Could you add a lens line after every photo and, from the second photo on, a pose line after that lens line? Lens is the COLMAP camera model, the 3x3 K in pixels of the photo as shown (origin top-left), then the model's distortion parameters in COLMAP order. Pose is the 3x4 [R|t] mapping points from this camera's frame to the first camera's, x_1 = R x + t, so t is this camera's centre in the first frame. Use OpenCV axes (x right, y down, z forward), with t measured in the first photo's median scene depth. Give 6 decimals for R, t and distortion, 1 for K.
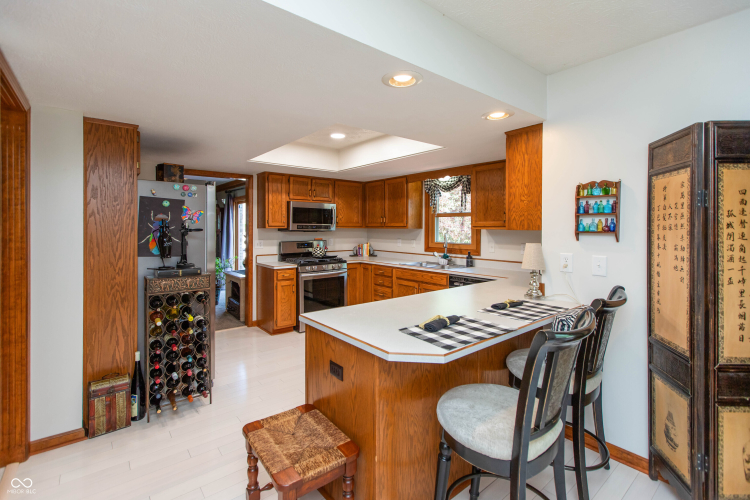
lens RADIAL K [[347.4, 0, 373.8], [0, 347.4, 230.9], [0, 0, 1]] dist [-0.000592, -0.000150]
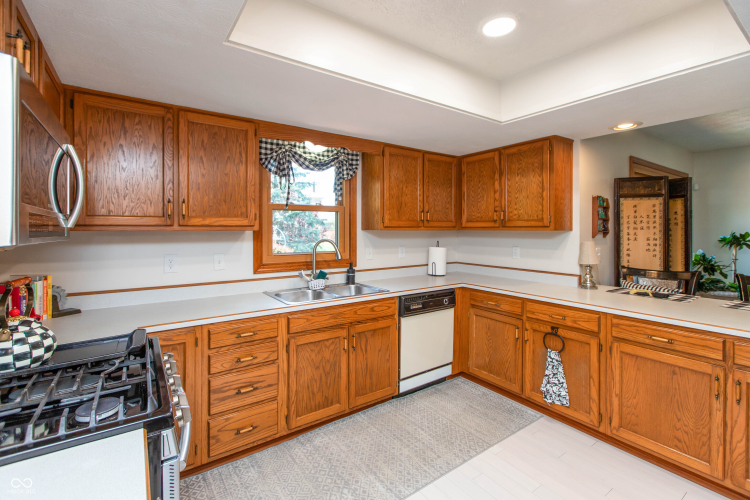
lens RADIAL K [[347.4, 0, 373.8], [0, 347.4, 230.9], [0, 0, 1]] dist [-0.000592, -0.000150]
pose [[0.080236, -0.013753, 0.996681, -0.423596], [0.009059, 0.999874, 0.013068, -0.012876], [-0.996735, 0.007980, 0.080350, 0.889850]]
